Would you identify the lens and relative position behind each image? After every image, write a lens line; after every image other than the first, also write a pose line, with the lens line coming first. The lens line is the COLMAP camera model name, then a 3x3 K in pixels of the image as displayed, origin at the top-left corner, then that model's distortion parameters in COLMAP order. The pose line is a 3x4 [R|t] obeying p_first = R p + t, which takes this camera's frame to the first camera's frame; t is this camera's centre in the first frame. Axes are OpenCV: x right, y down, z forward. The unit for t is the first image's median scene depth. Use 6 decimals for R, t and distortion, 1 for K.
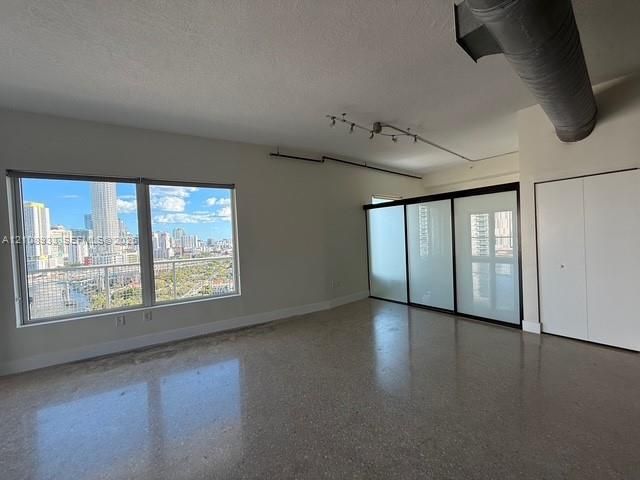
lens RADIAL K [[255.2, 0, 315.1], [0, 255.2, 242.7], [0, 0, 1]] dist [0.003994, -0.000700]
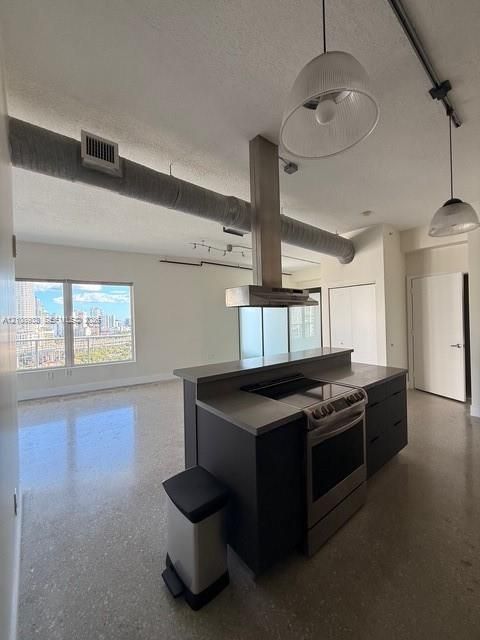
lens RADIAL K [[255.2, 0, 237.6], [0, 255.2, 319.3], [0, 0, 1]] dist [0.003994, -0.000700]
pose [[0.999734, 0.016788, 0.015788, 0.279452], [-0.016490, 0.999687, -0.018829, -0.010521], [-0.016099, 0.018563, 0.999698, -0.474893]]
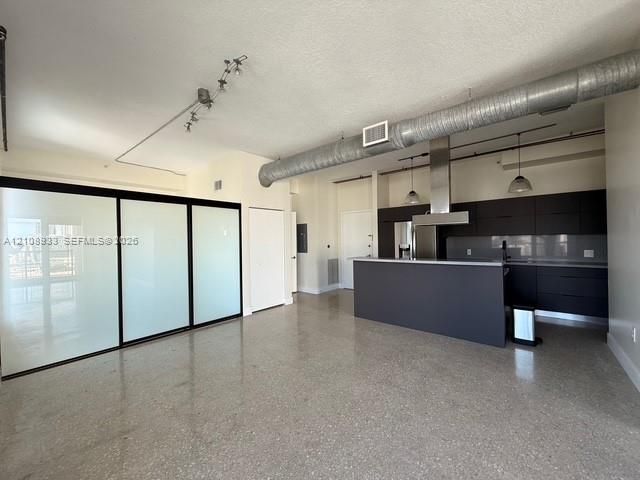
lens RADIAL K [[255.2, 0, 324.5], [0, 255.2, 239.3], [0, 0, 1]] dist [0.003994, -0.000700]
pose [[-0.204278, 0.039798, 0.978103, -0.564371], [0.043047, 0.998572, -0.031641, 0.006932], [-0.977966, 0.035641, -0.205700, 0.834422]]
